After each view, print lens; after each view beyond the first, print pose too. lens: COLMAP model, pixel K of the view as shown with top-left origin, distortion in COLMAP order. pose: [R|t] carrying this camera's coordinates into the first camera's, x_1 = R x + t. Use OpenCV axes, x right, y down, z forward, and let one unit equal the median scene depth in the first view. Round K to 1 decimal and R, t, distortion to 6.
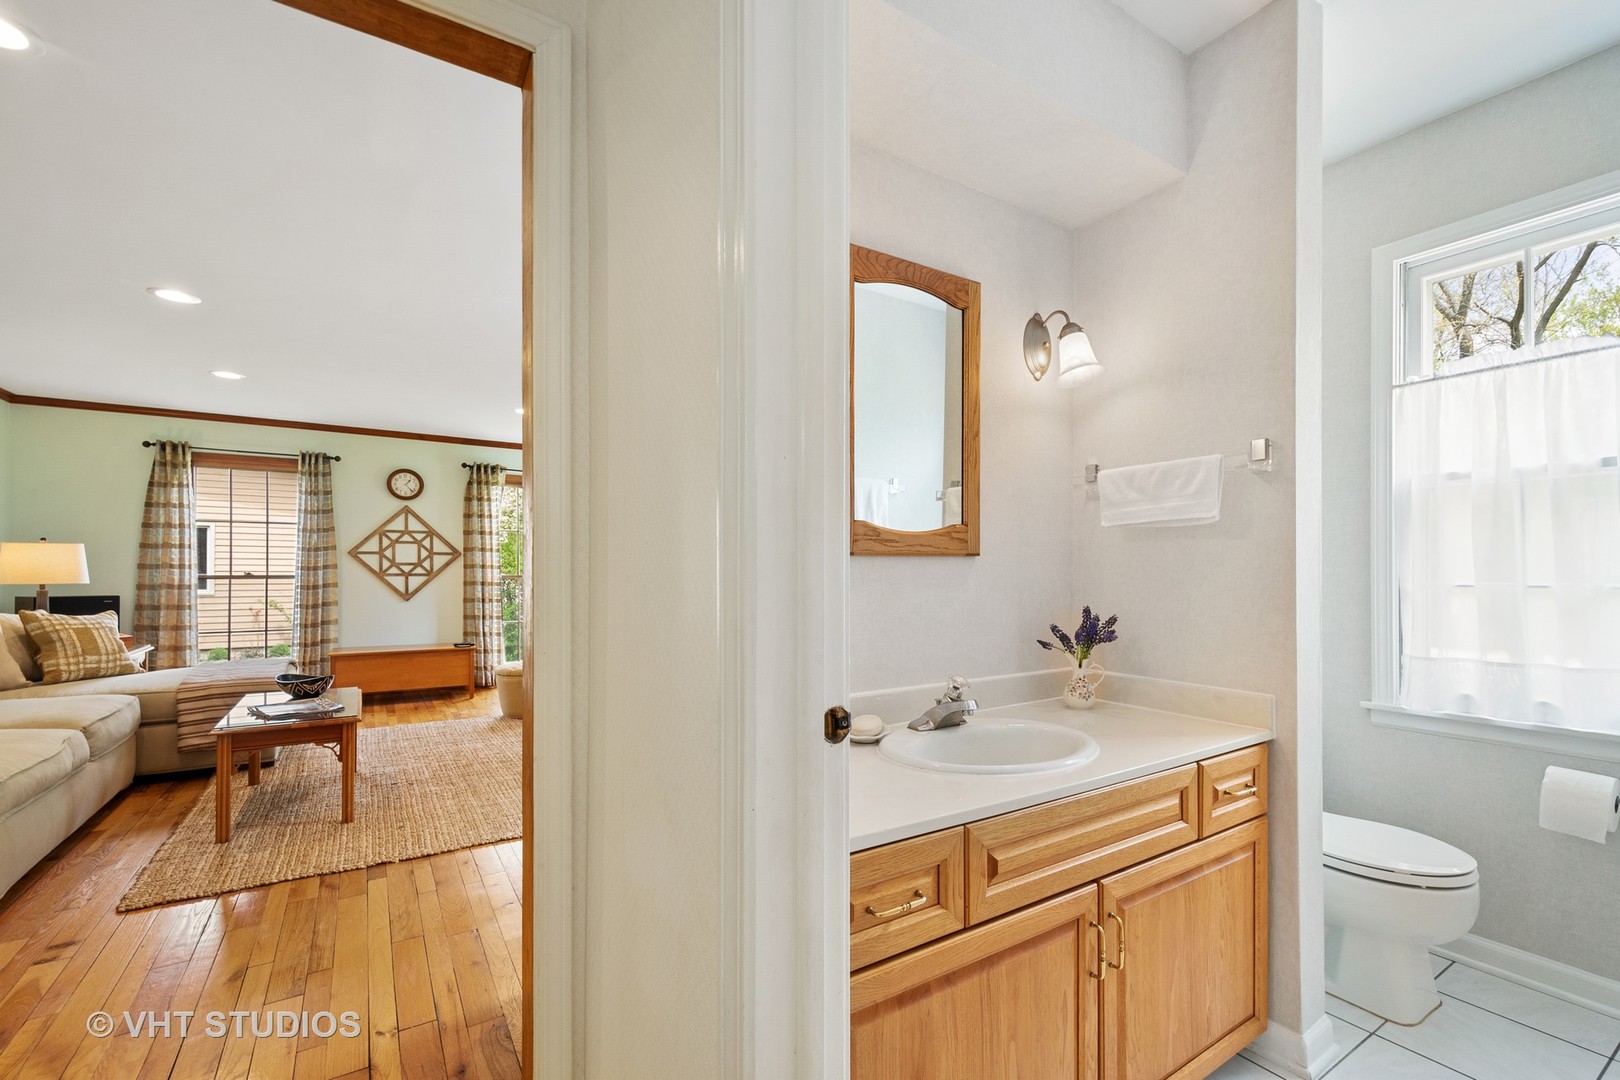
lens RADIAL K [[700.6, 0, 813.9], [0, 700.6, 555.4], [0, 0, 1]] dist [-0.000002, -0.000117]
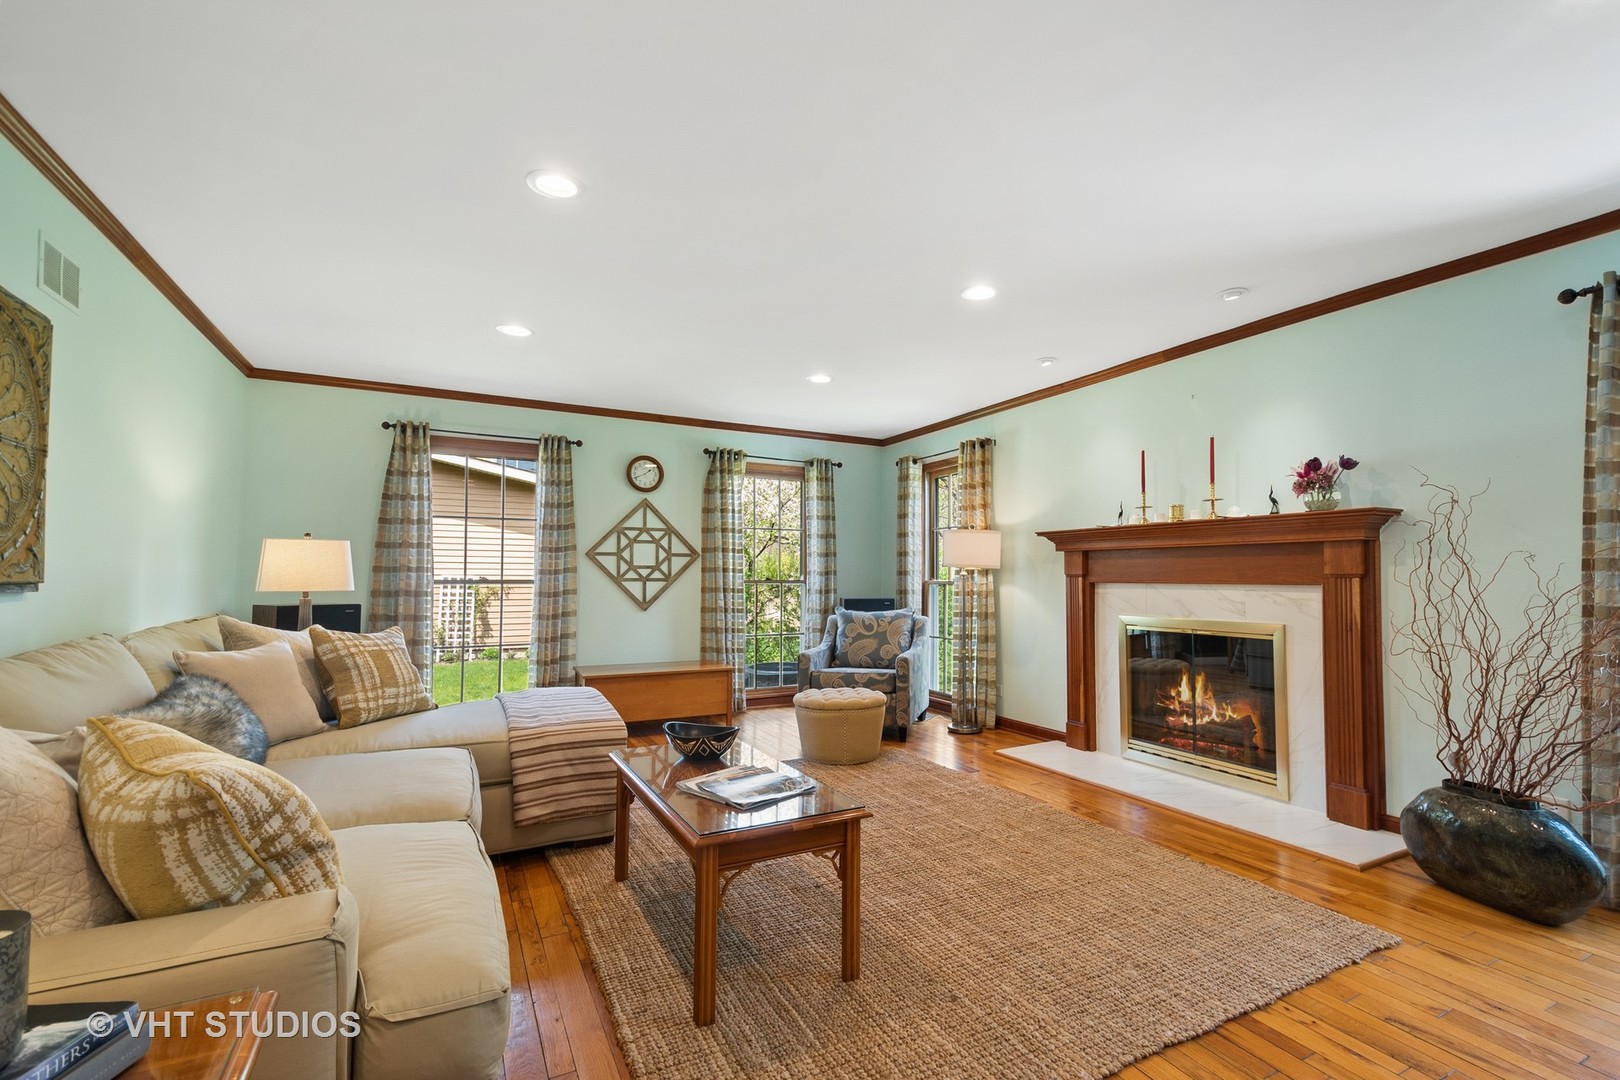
lens RADIAL K [[703.0, 0, 810.0], [0, 703.0, 540.0], [0, 0, 1]] dist [0.002000, 0.000048]
pose [[0.995466, -0.002329, -0.095092, -0.320251], [-0.000334, 0.999609, -0.027976, 0.003397], [0.095120, 0.027881, 0.995075, 0.179738]]
